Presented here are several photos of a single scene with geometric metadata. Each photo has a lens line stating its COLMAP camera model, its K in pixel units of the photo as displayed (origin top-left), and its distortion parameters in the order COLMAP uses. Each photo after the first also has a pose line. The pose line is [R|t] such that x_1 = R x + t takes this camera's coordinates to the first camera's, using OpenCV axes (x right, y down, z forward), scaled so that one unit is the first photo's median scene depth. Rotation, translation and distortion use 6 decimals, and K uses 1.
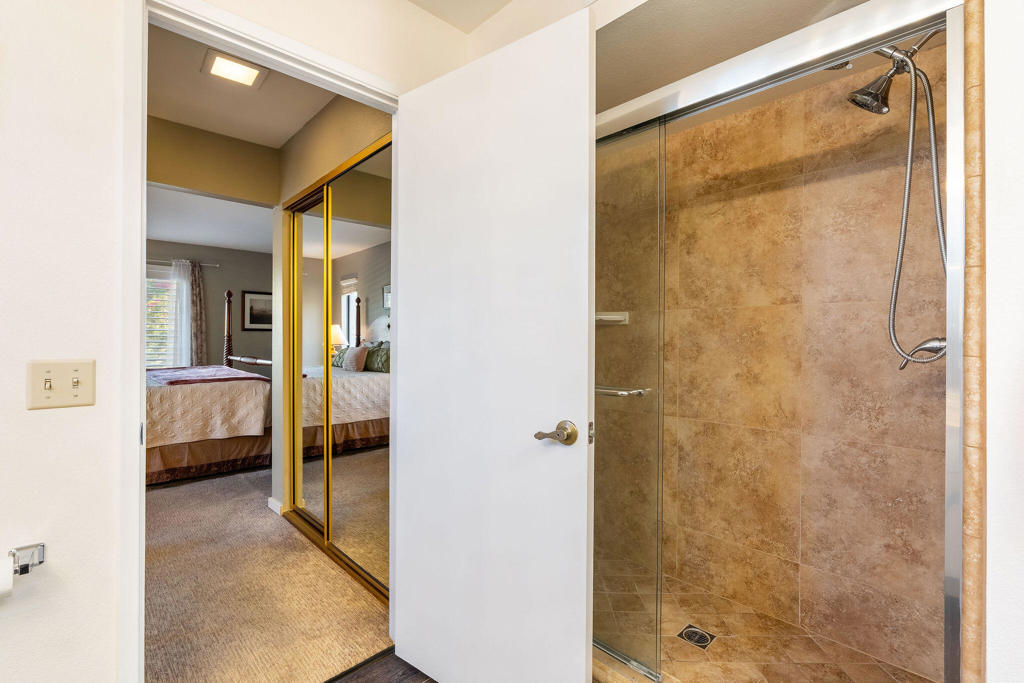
lens RADIAL K [[460.0, 0, 512.1], [0, 460.0, 339.9], [0, 0, 1]] dist [-0.003067, 0.001578]
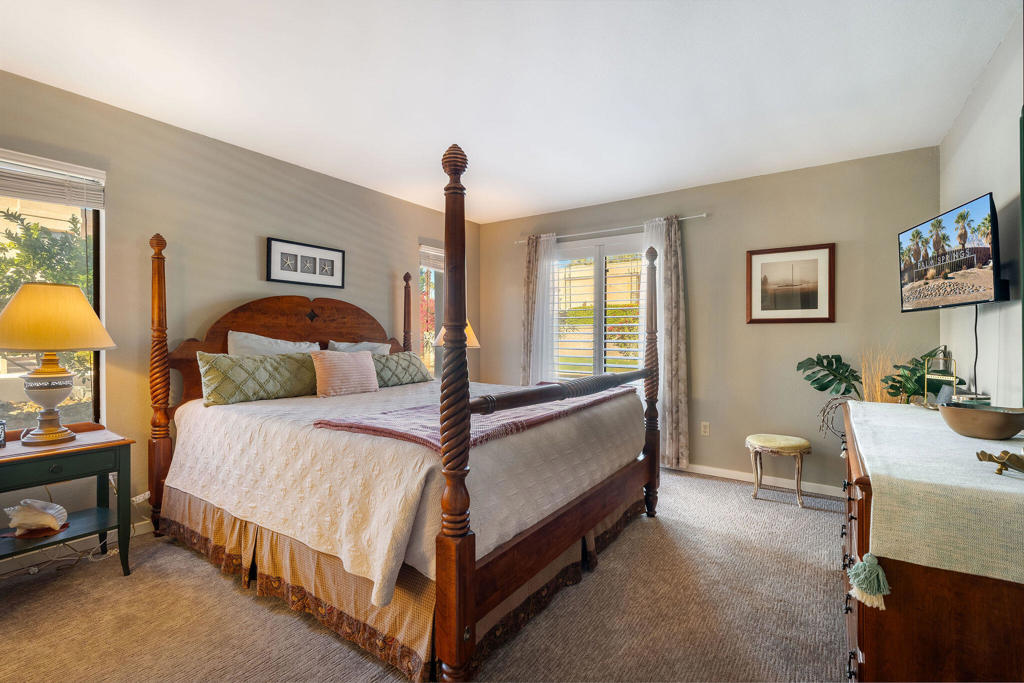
lens RADIAL K [[460.0, 0, 512.1], [0, 460.0, 339.9], [0, 0, 1]] dist [-0.003067, 0.001578]
pose [[0.197532, 0.002435, -0.980293, -0.113437], [-0.001440, 0.999997, 0.002194, -0.001098], [0.980295, 0.000978, 0.197535, 0.683663]]
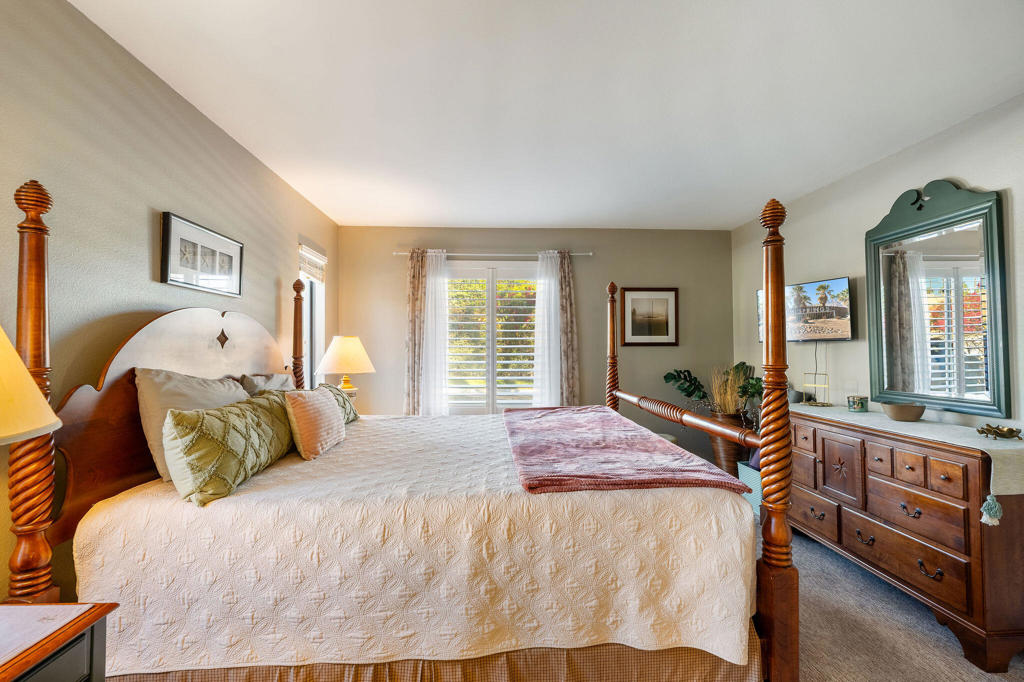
lens RADIAL K [[461.8, 0, 512.0], [0, 461.8, 341.0], [0, 0, 1]] dist [0.000400, 0.001138]
pose [[0.761268, -0.018565, -0.648171, -0.297802], [0.009254, 0.999799, -0.017767, -0.018691], [0.648371, 0.007527, 0.761287, 0.414393]]
